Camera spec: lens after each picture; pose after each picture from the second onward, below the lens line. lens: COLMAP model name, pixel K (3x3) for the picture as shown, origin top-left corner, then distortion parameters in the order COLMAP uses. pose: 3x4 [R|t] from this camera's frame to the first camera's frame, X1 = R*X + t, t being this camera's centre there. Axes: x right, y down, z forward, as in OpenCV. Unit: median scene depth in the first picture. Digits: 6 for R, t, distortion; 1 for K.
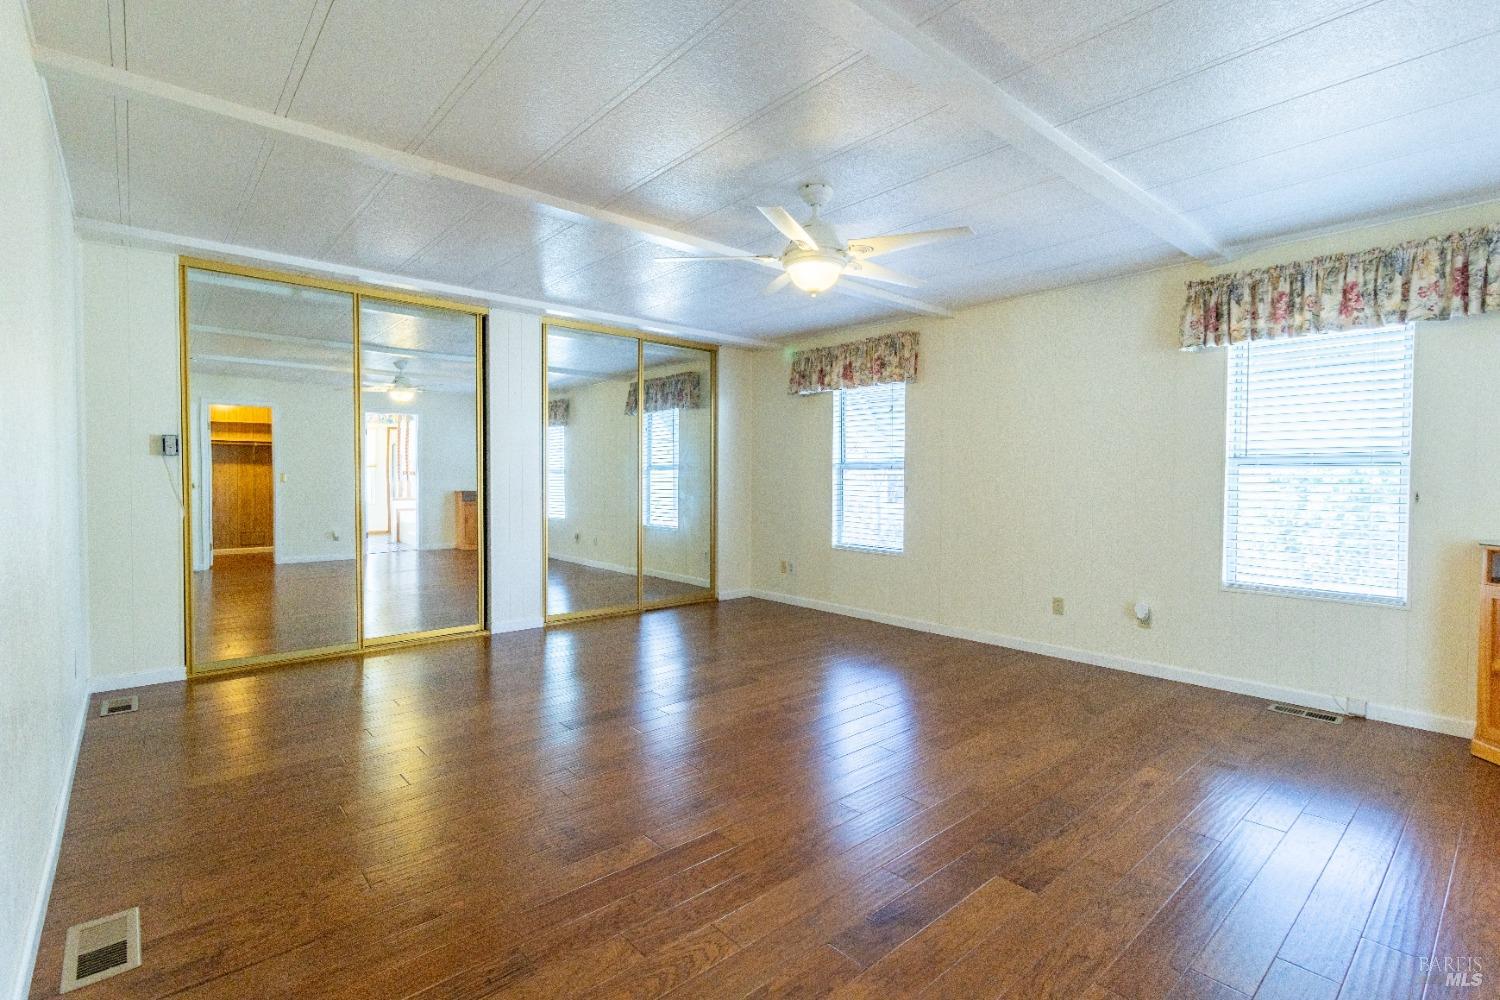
lens RADIAL K [[698.3, 0, 793.9], [0, 698.3, 498.7], [0, 0, 1]] dist [-0.000595, 0.000080]
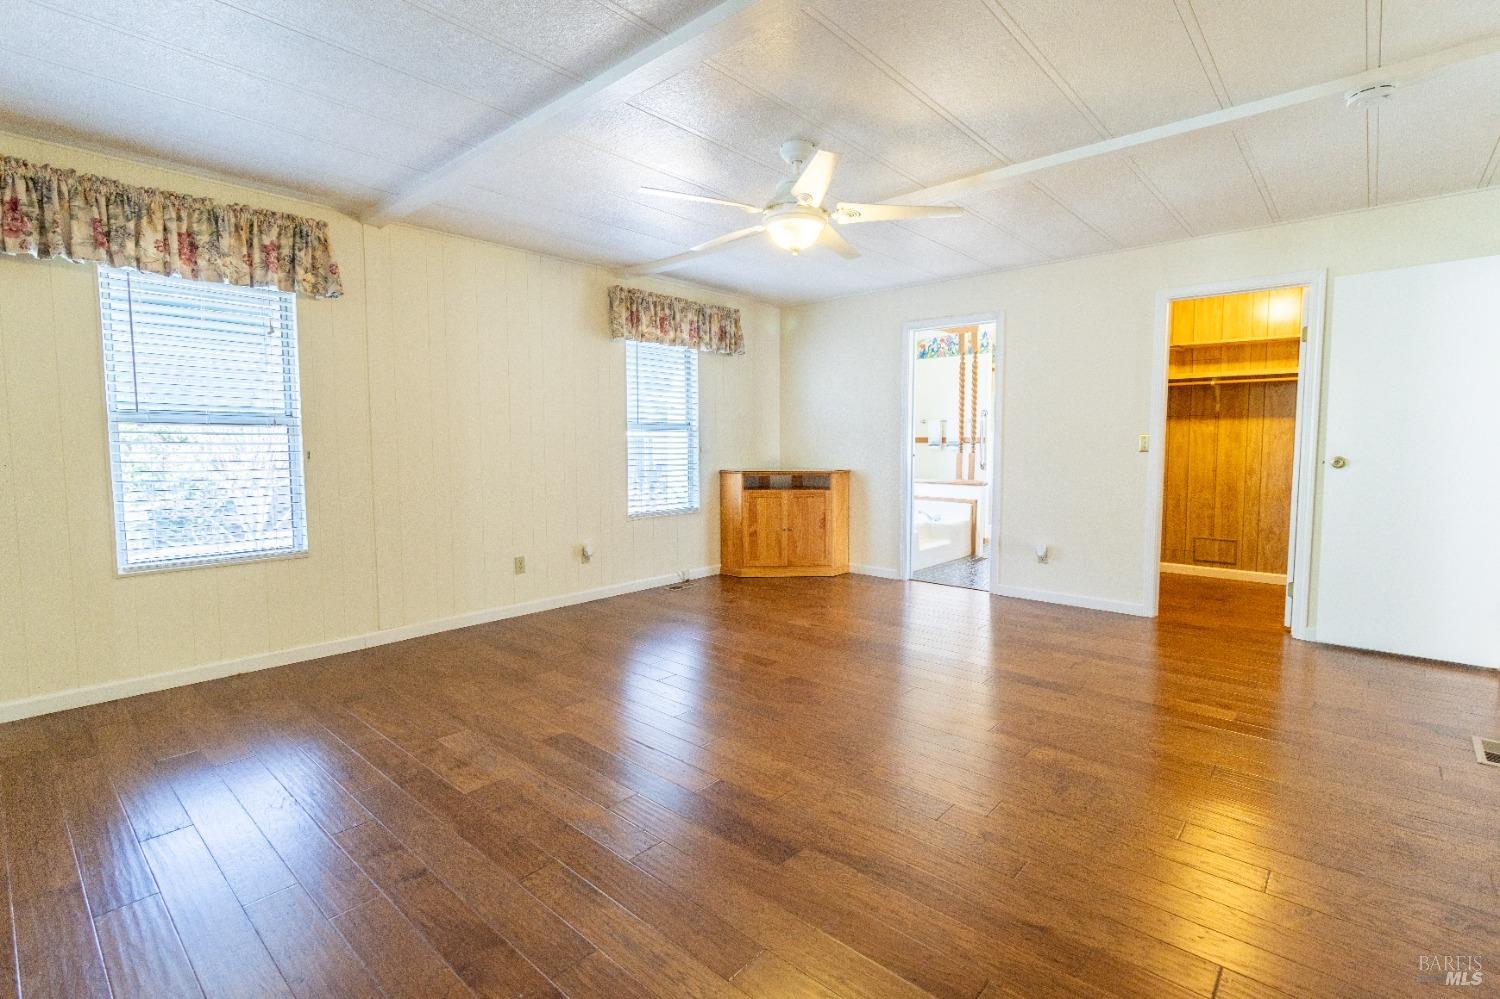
lens RADIAL K [[693.3, 0, 751.0], [0, 693.3, 488.9], [0, 0, 1]] dist [0.001070, 0.000565]
pose [[-0.088756, -0.075129, 0.993216, -0.768427], [0.029208, 0.996526, 0.077990, -0.030447], [-0.995625, 0.035932, -0.086253, 0.893934]]
